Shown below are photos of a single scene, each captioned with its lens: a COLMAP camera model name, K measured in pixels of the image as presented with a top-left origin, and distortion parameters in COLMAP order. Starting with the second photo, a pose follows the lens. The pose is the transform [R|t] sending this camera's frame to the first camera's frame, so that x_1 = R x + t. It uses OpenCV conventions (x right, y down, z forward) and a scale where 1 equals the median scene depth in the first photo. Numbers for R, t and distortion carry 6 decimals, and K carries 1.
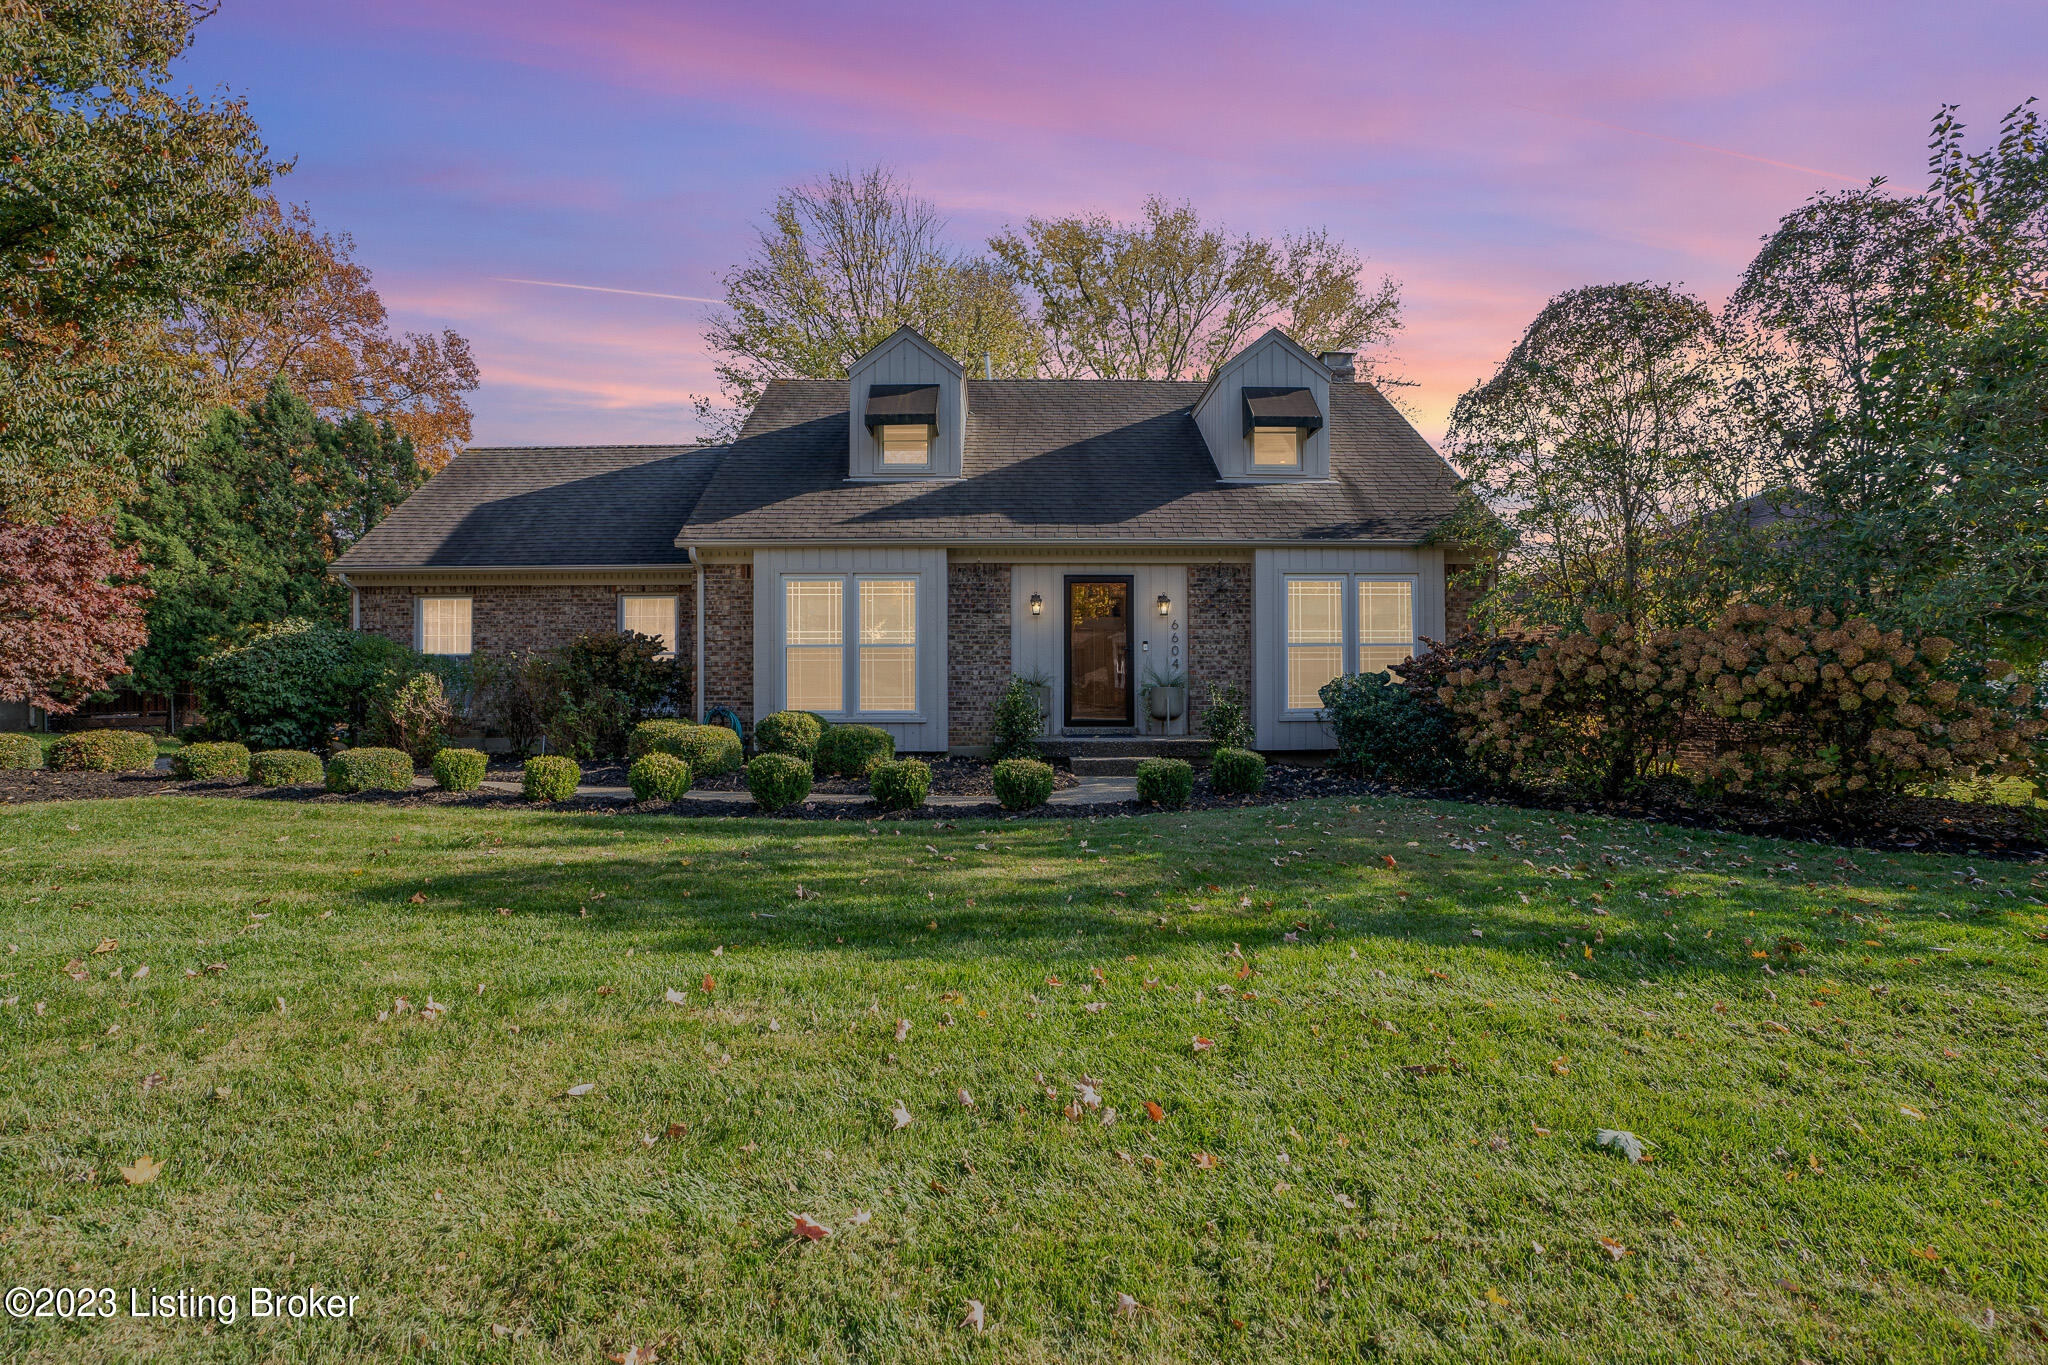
lens RADIAL K [[970.0, 0, 1024.0], [0, 970.0, 682.5], [0, 0, 1]] dist [-0.037128, 0.000578]
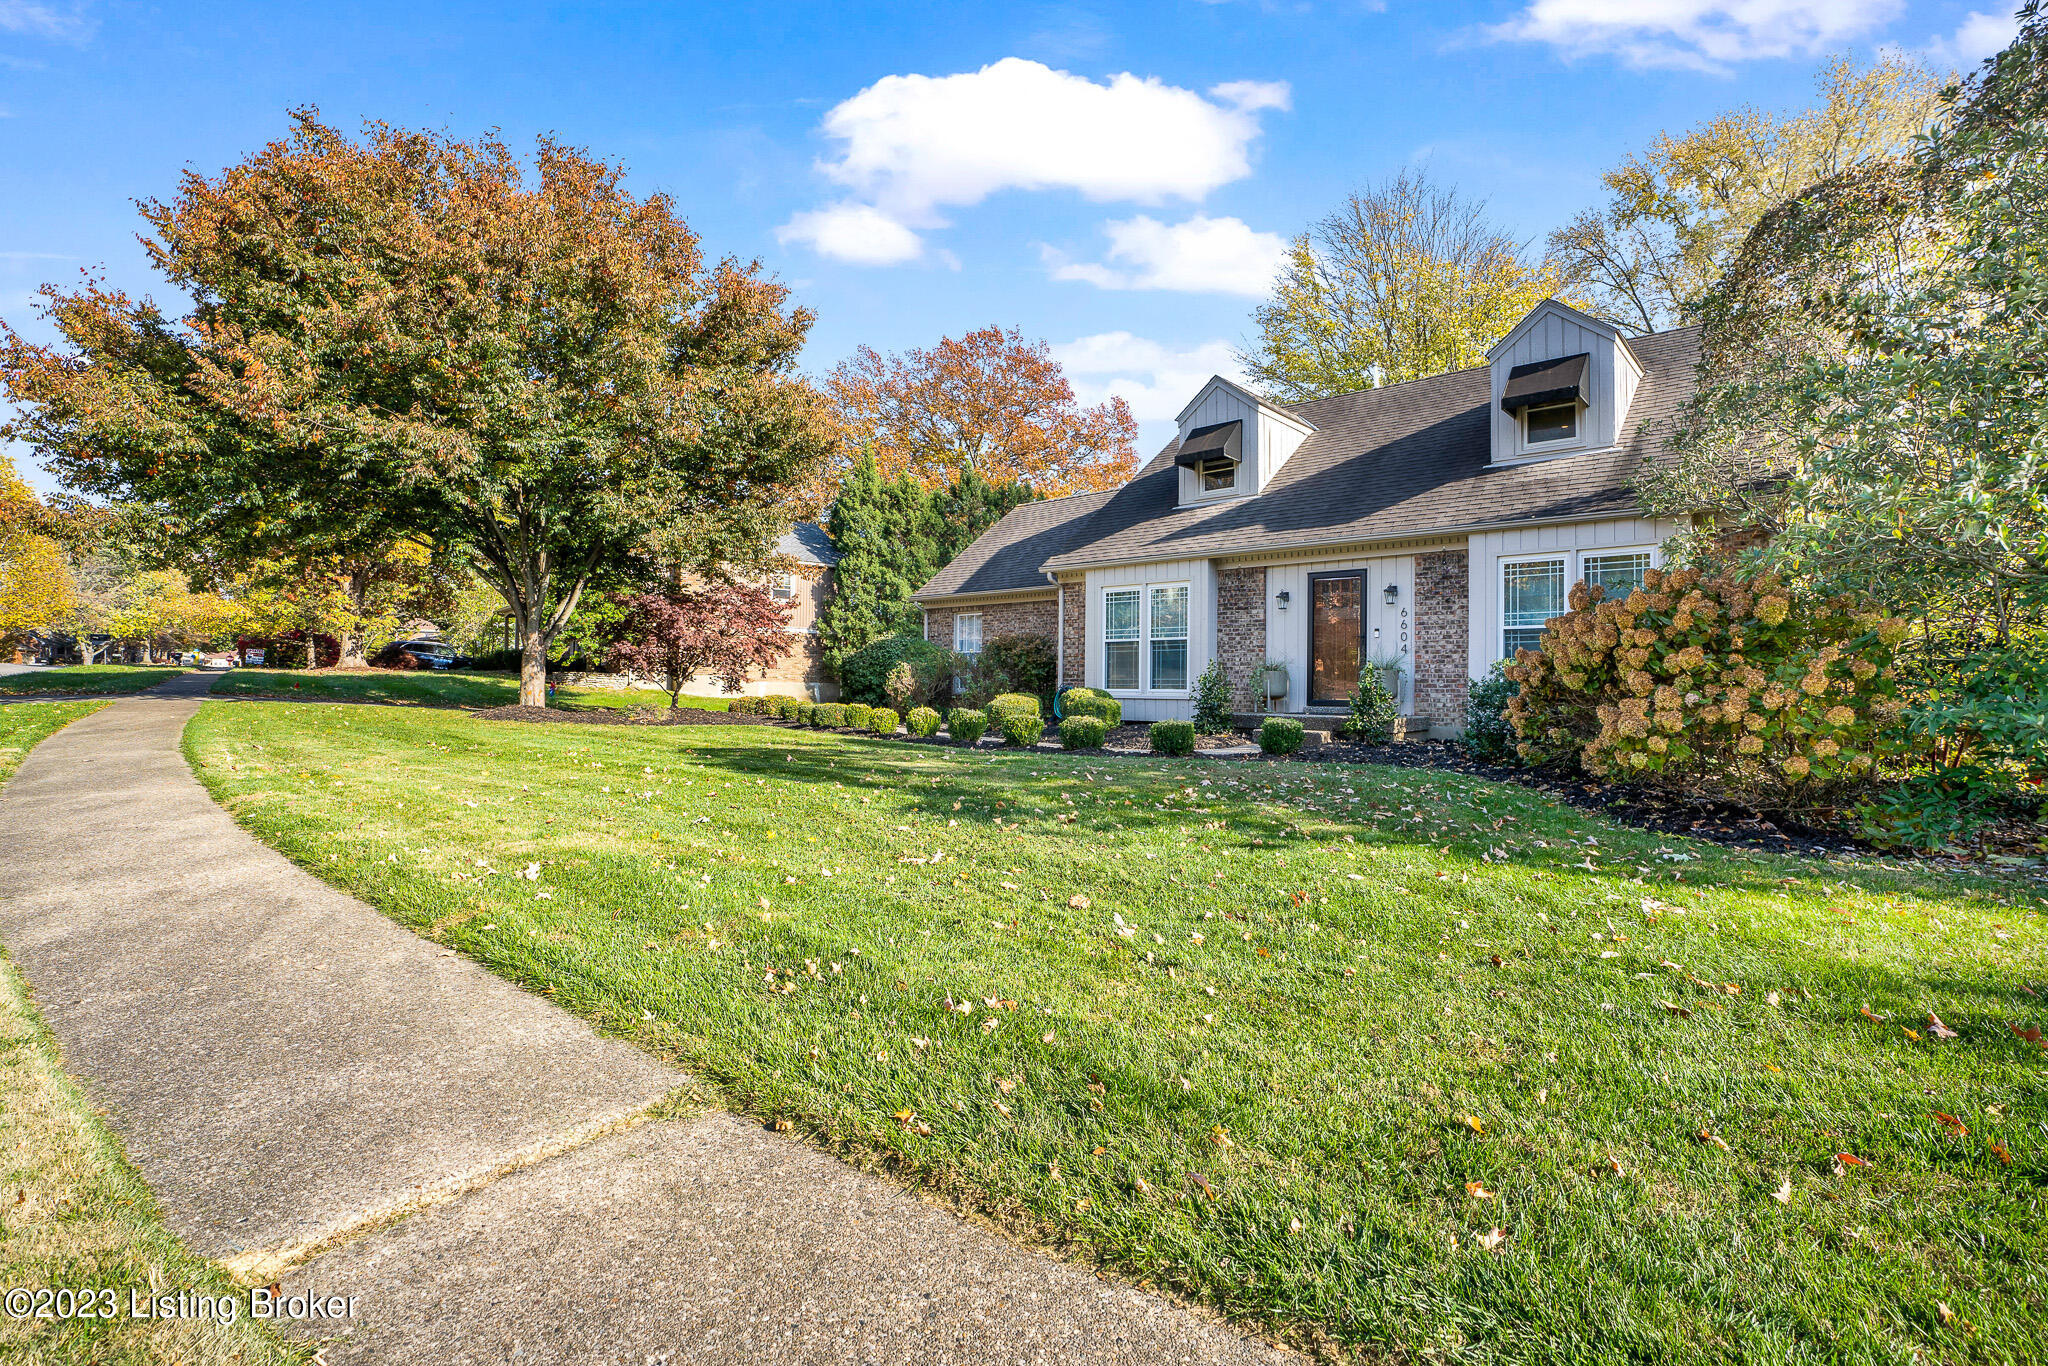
lens RADIAL K [[970.0, 0, 1024.0], [0, 970.0, 683.0], [0, 0, 1]] dist [-0.037128, 0.000578]
pose [[0.735044, 0.004869, -0.678001, 0.570073], [-0.005105, 0.999986, 0.001647, 0.018446], [0.678000, 0.002251, 0.735059, -0.062011]]
